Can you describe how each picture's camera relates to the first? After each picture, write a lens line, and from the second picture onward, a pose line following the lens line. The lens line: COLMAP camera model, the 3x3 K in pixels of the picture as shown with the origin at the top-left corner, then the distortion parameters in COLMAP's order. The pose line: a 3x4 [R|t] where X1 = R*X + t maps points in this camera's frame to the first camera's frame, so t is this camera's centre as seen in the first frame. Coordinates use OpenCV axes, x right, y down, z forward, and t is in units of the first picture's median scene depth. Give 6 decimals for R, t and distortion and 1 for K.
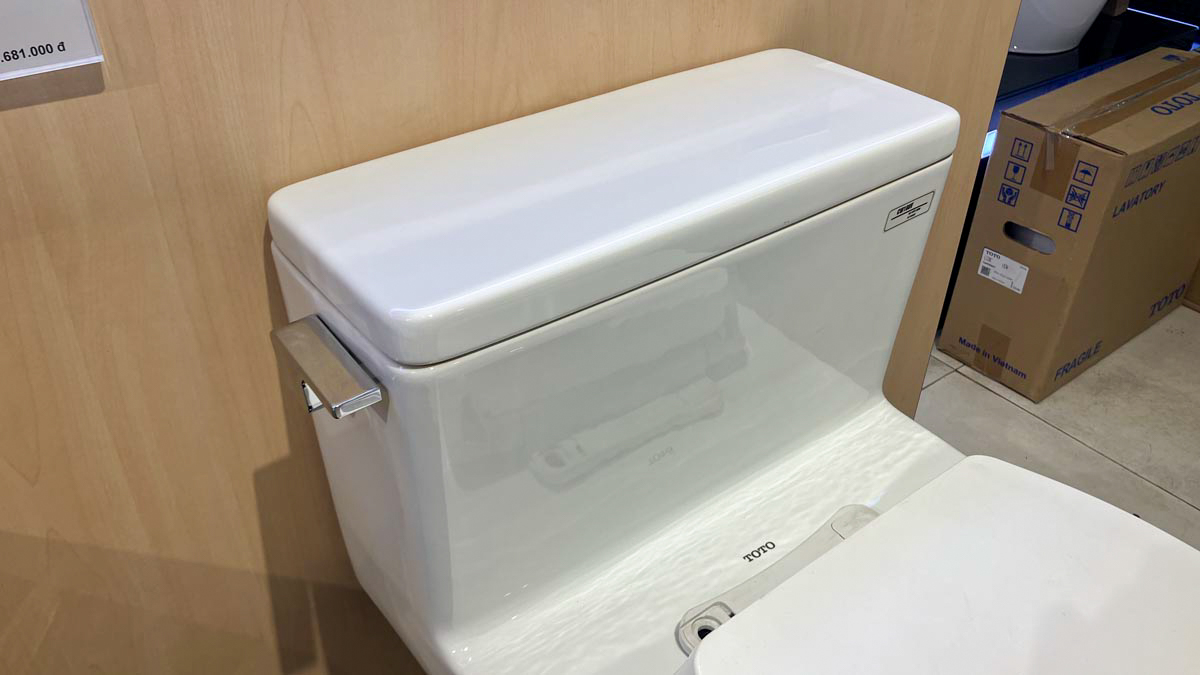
lens RADIAL K [[1008.4, 0, 610.2], [0, 1008.4, 318.7], [0, 0, 1]] dist [0.009942, -0.008919]
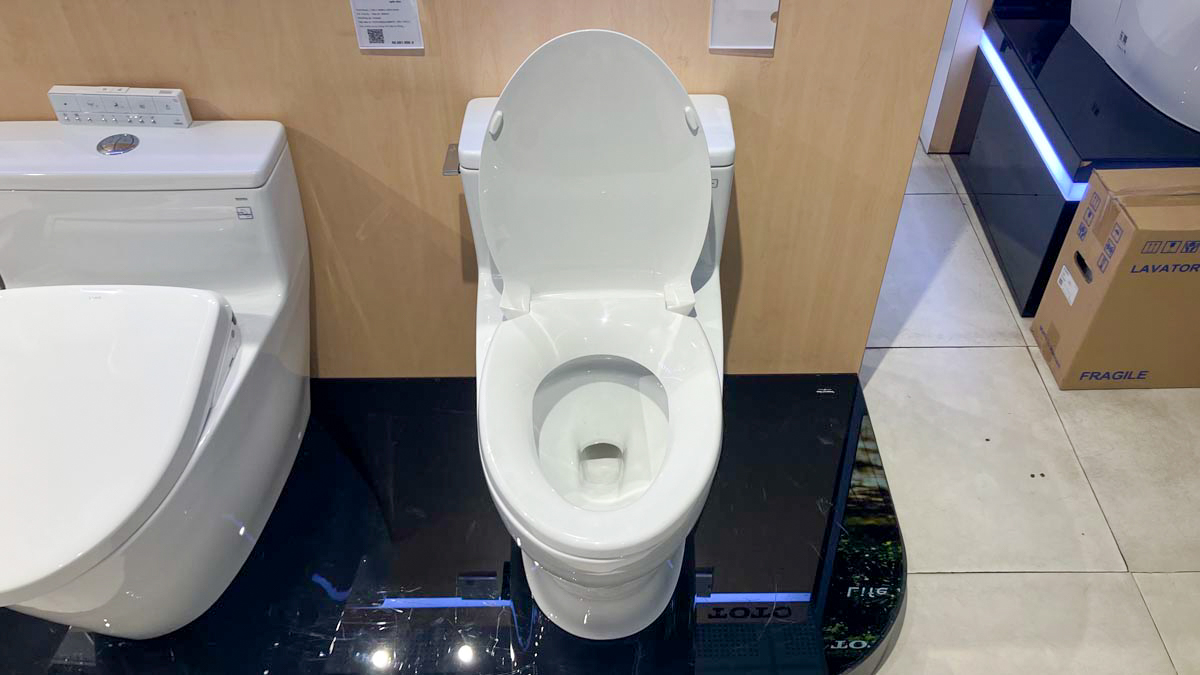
lens RADIAL K [[1008.4, 0, 603.0], [0, 1008.4, 327.1], [0, 0, 1]] dist [0.009942, -0.008919]
pose [[0.790058, 0.397427, -0.466756, 0.577708], [-0.321543, 0.916899, 0.236446, -0.120972], [0.521938, -0.036724, 0.852193, -0.475895]]
